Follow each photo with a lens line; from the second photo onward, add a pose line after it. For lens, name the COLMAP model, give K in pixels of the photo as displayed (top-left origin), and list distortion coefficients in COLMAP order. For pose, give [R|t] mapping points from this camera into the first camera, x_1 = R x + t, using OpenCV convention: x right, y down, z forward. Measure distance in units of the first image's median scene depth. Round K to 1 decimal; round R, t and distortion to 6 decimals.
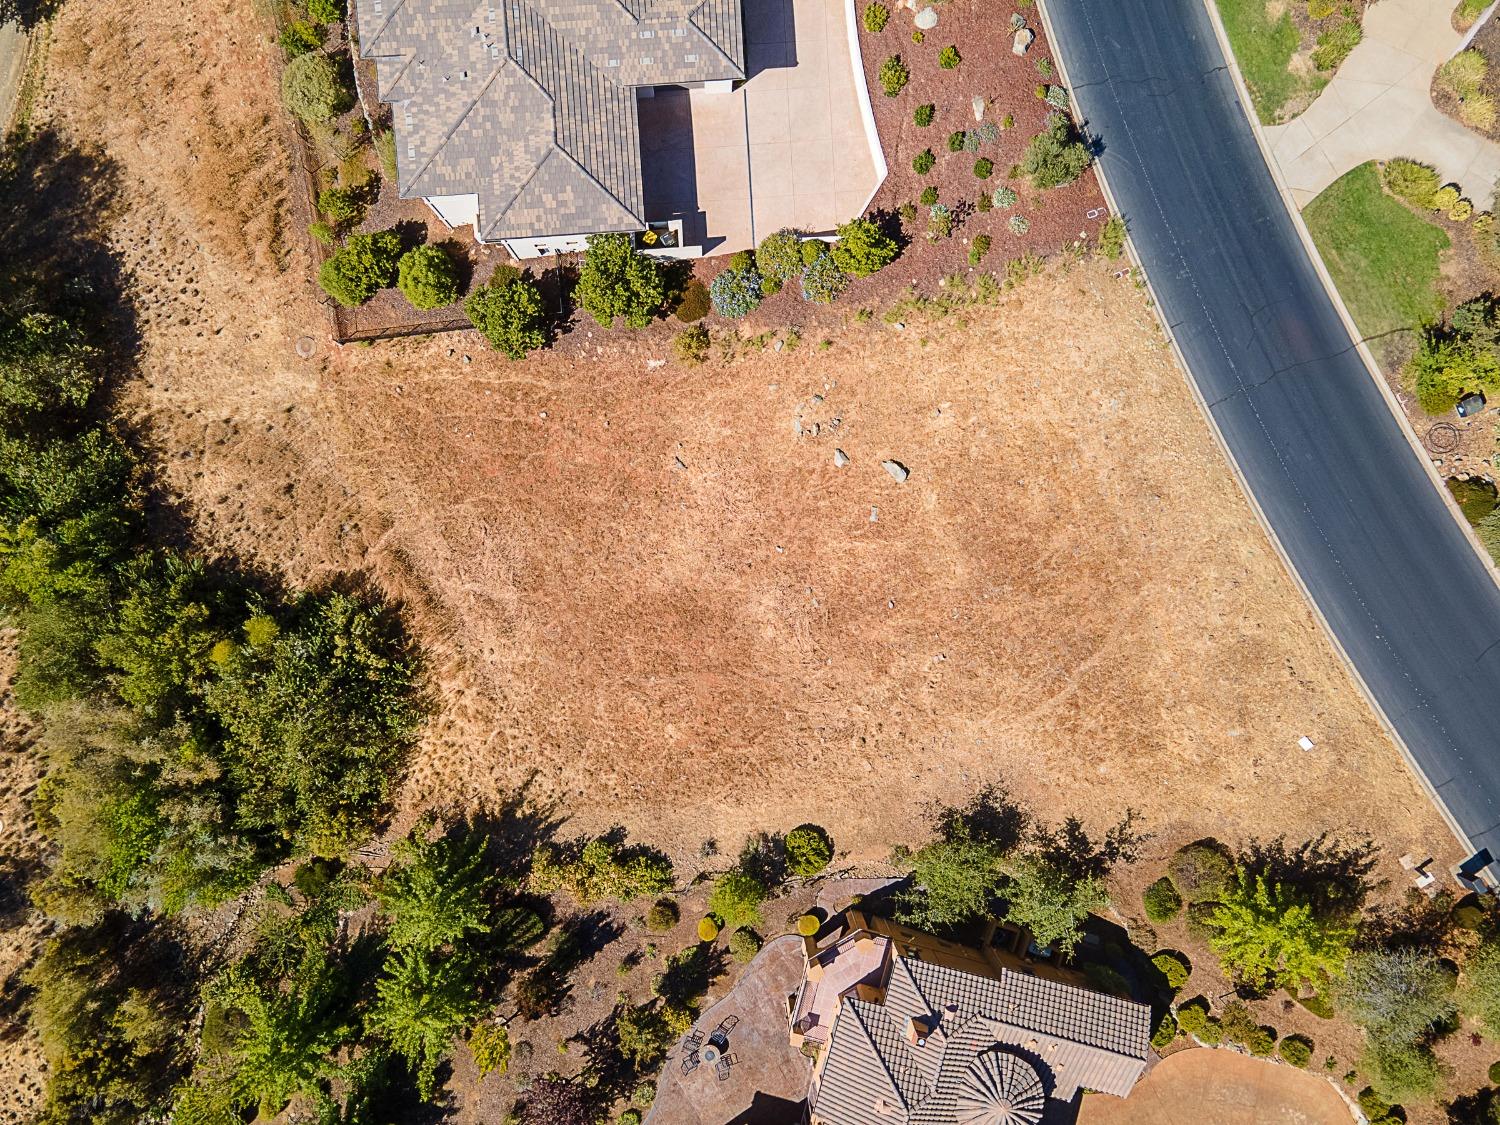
lens RADIAL K [[1144.4, 0, 730.8], [0, 1144.4, 564.3], [0, 0, 1]] dist [0.038715, -0.010894]
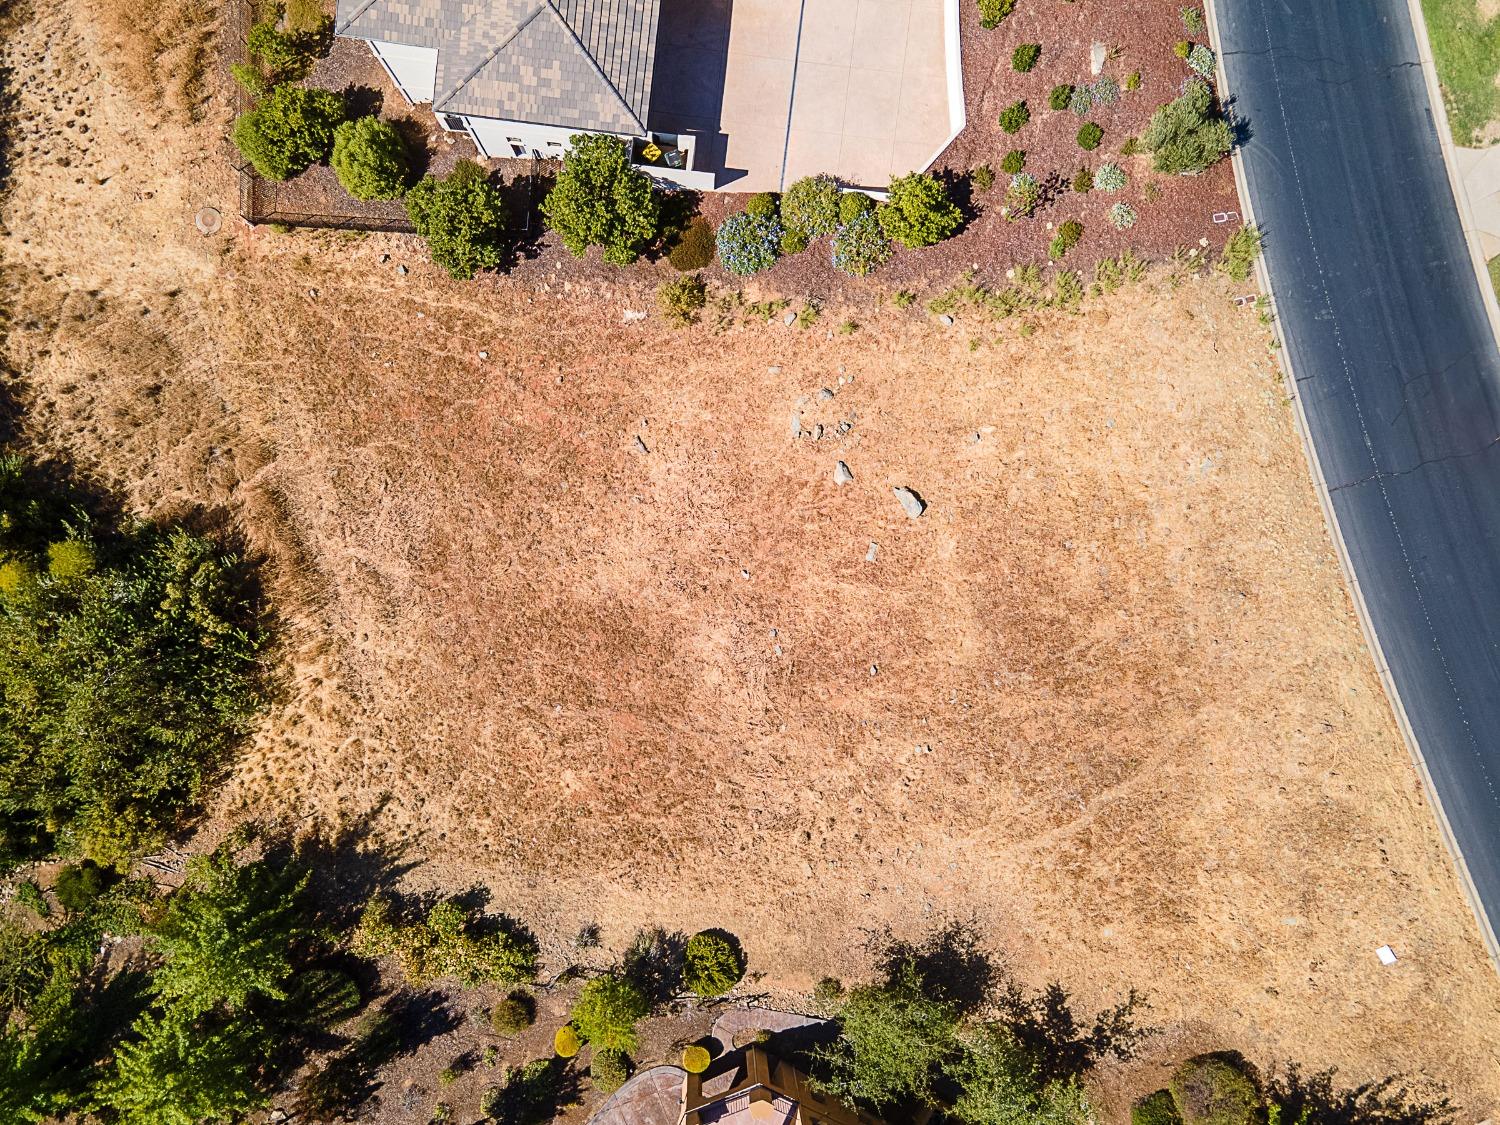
lens RADIAL K [[1144.4, 0, 730.8], [0, 1144.4, 564.3], [0, 0, 1]] dist [0.038715, -0.010894]
pose [[0.984216, 0.176675, 0.010196, 0.023439], [-0.176539, 0.984208, -0.013003, -0.008179], [-0.012332, 0.010997, 0.999863, 0.216948]]
